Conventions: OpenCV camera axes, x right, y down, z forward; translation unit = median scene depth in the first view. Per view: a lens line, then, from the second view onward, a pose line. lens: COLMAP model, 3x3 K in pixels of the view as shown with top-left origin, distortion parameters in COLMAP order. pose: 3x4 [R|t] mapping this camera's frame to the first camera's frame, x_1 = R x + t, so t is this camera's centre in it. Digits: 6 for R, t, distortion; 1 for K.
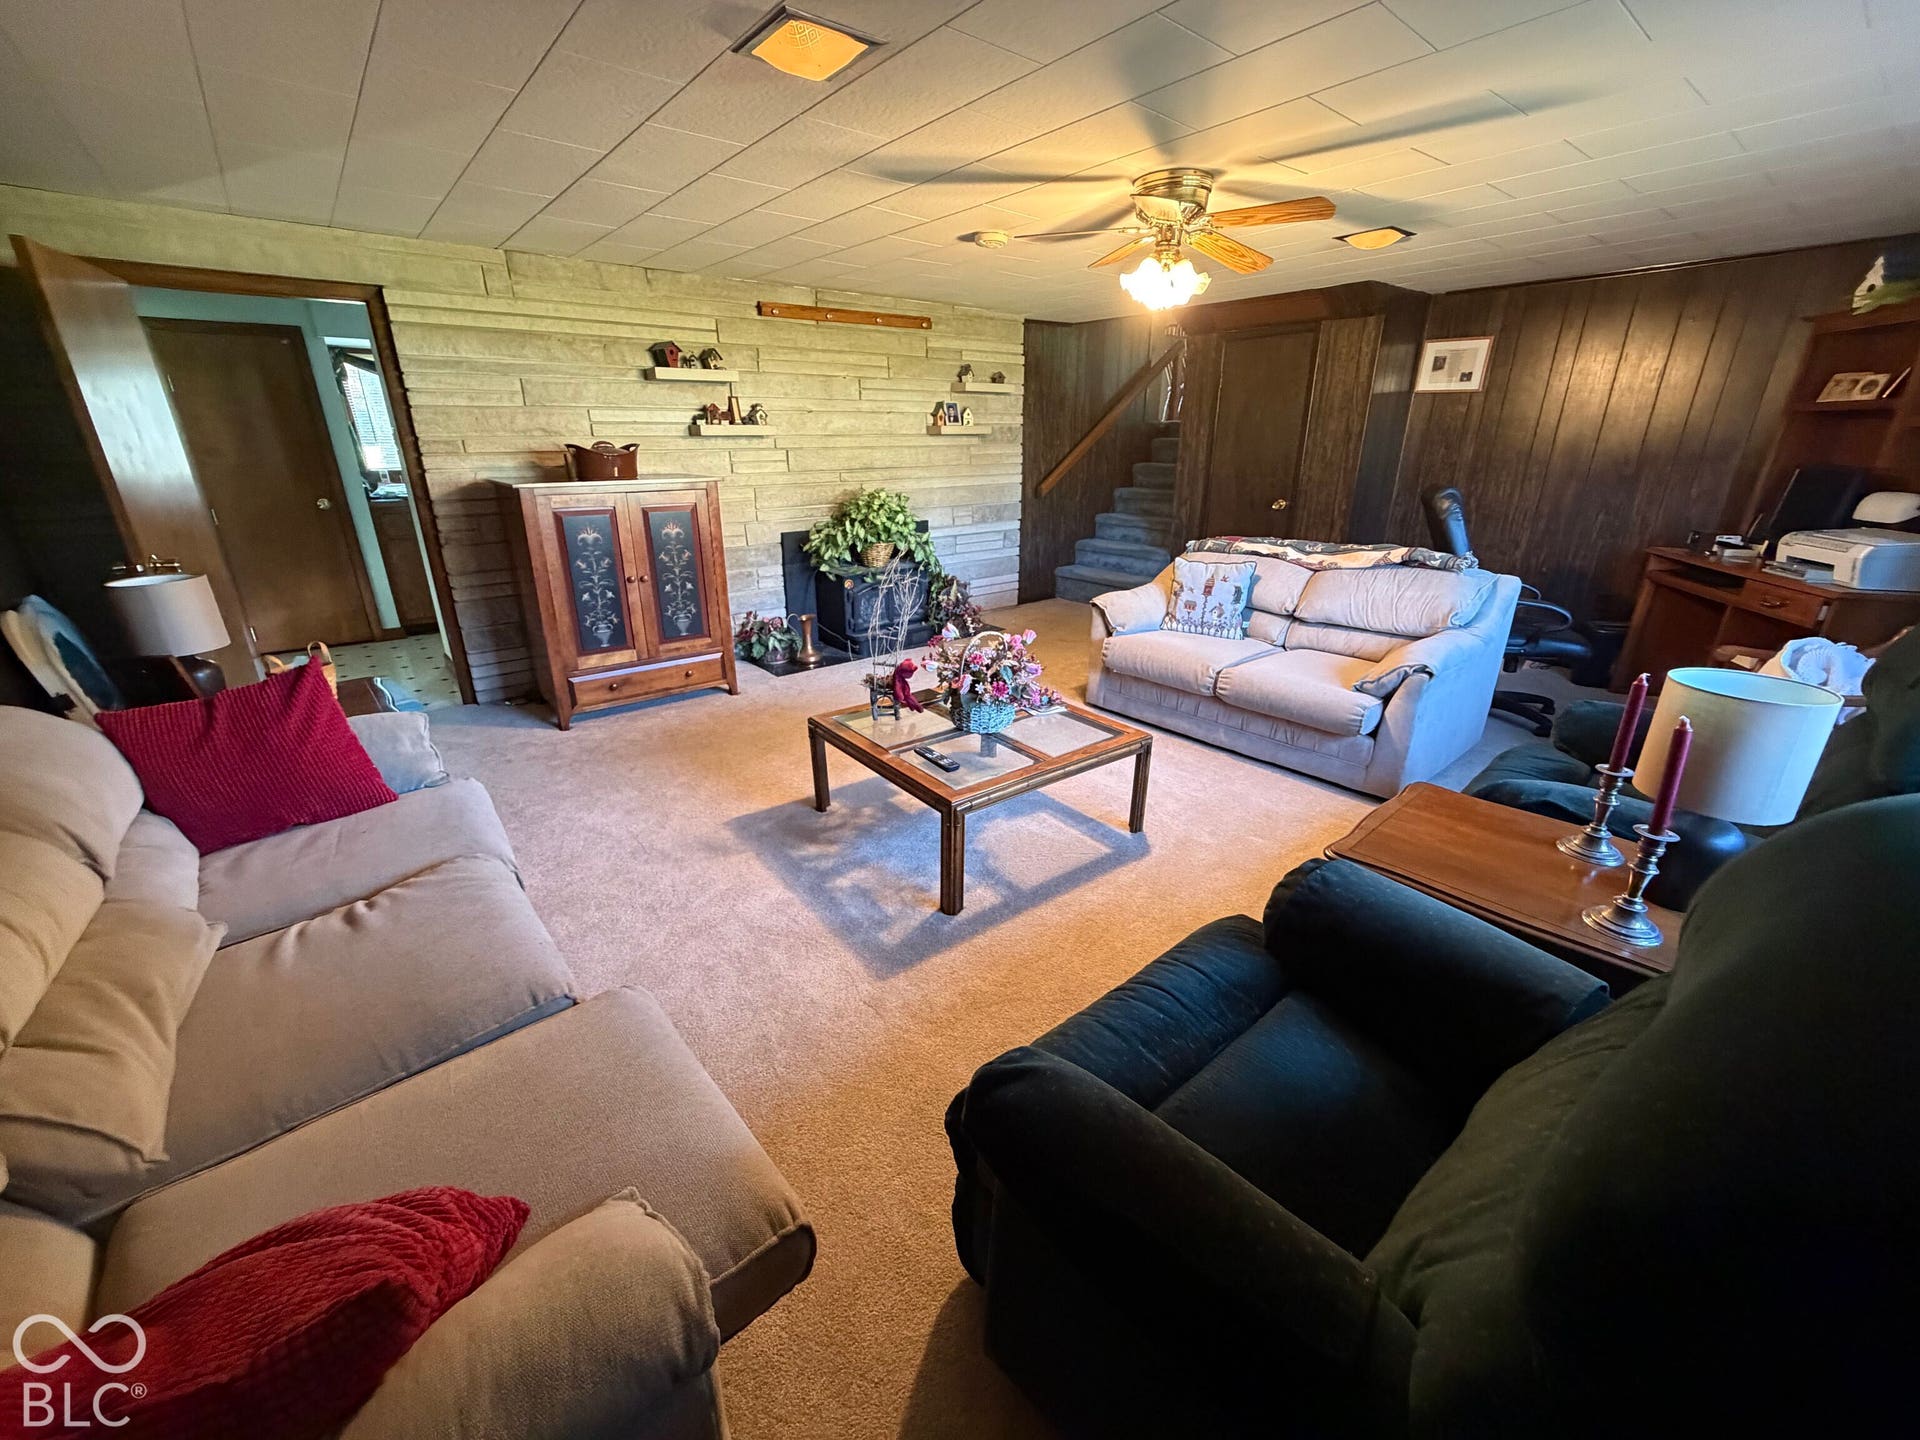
lens RADIAL K [[767.3, 0, 952.3], [0, 767.3, 718.4], [0, 0, 1]] dist [-0.001547, -0.000510]
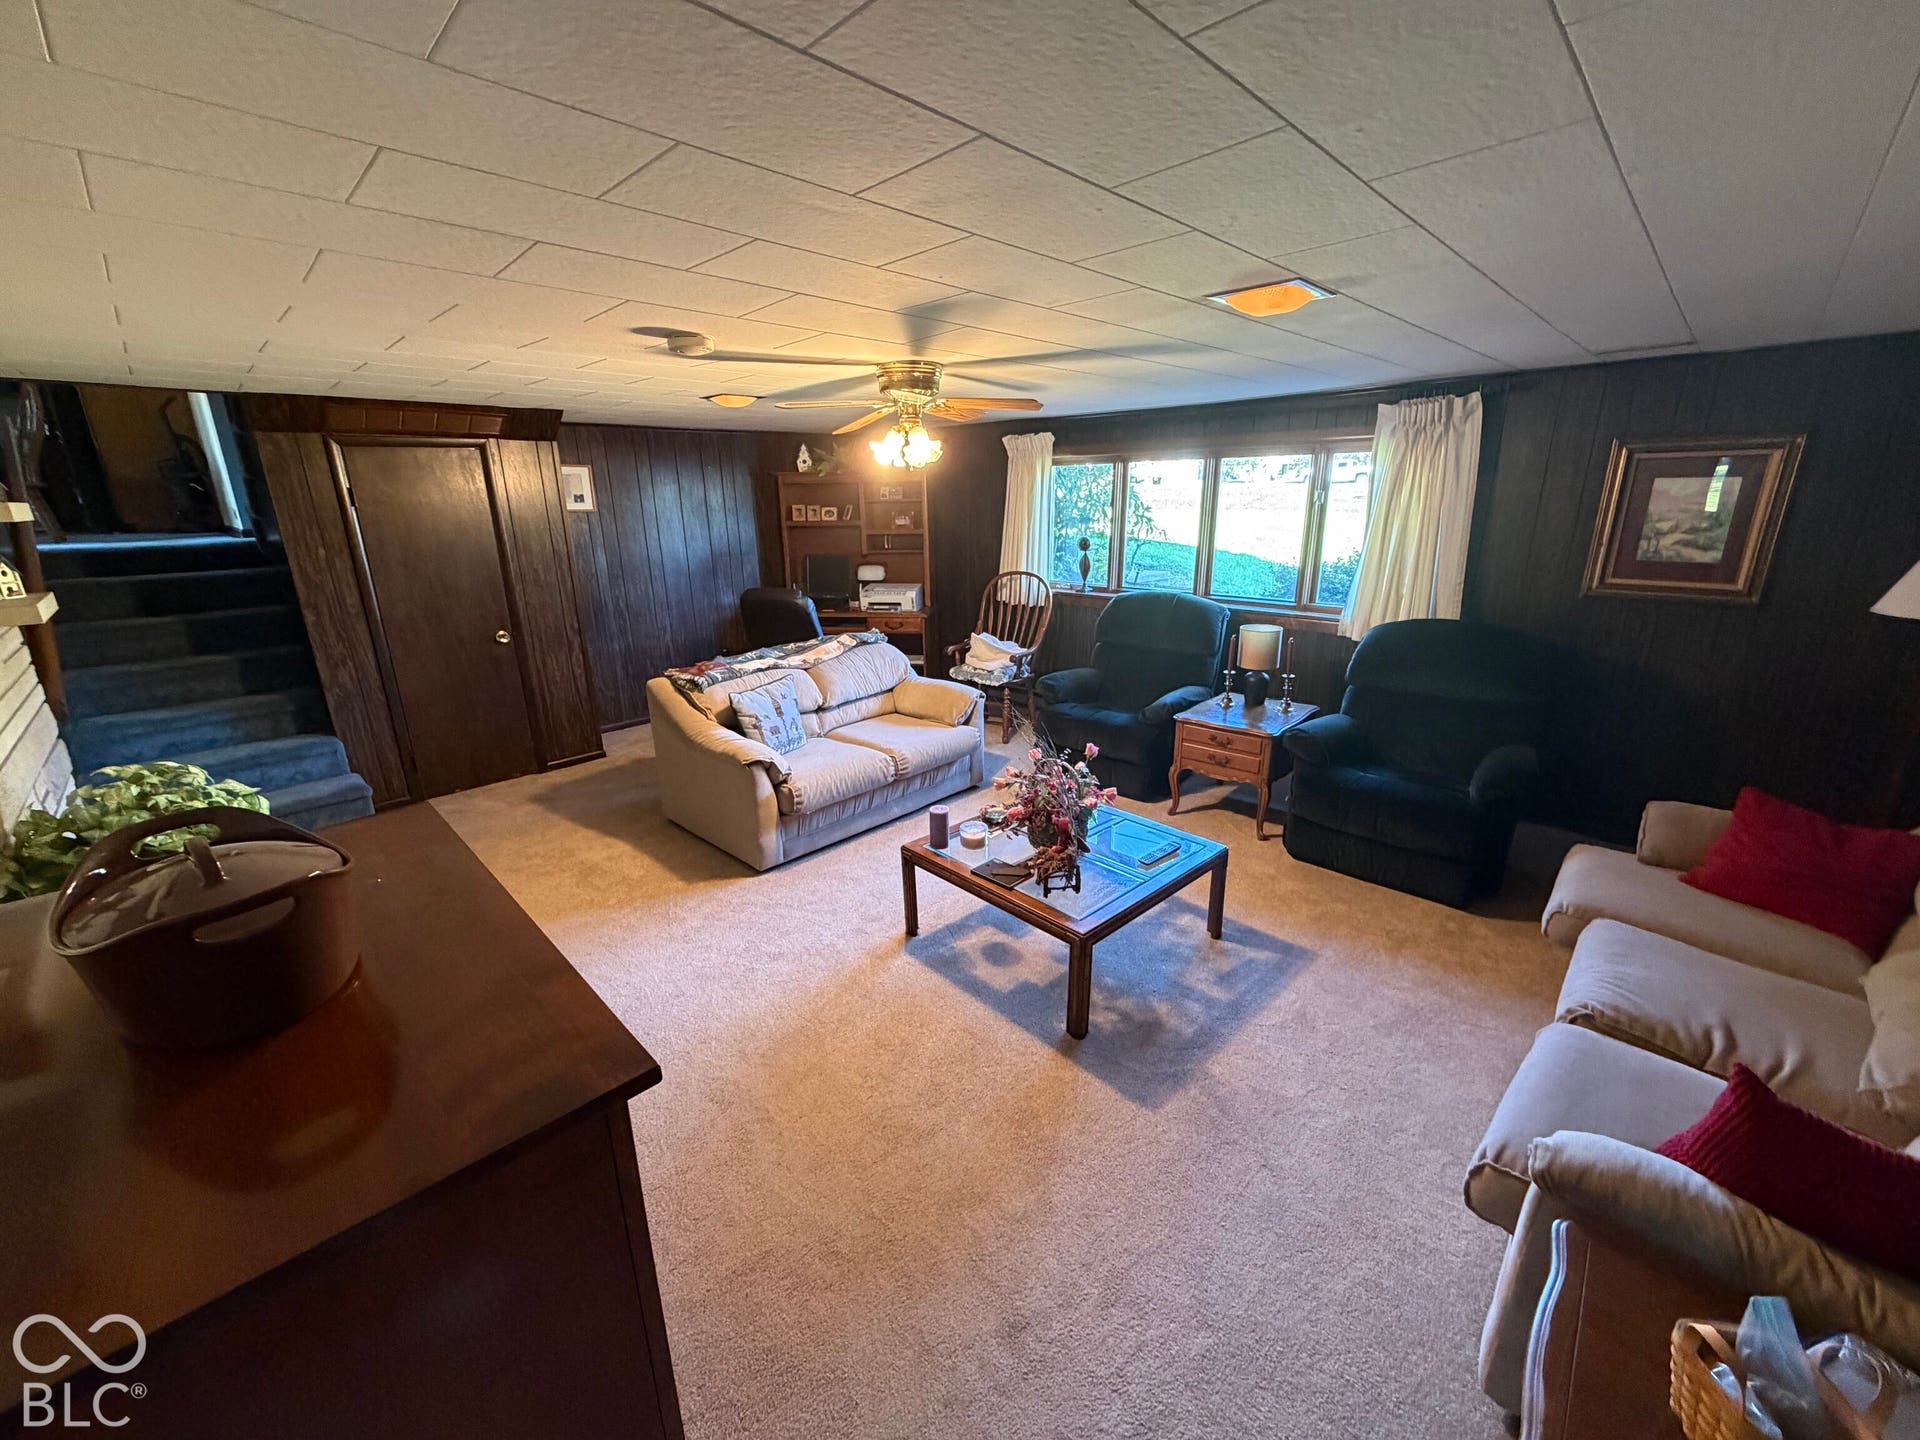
lens RADIAL K [[767.3, 0, 952.3], [0, 767.3, 718.4], [0, 0, 1]] dist [-0.001547, -0.000510]
pose [[-0.113617, -0.274321, 0.954903, -0.699939], [0.360533, 0.884227, 0.296915, -0.393788], [-0.925801, 0.378009, -0.001562, 0.819041]]
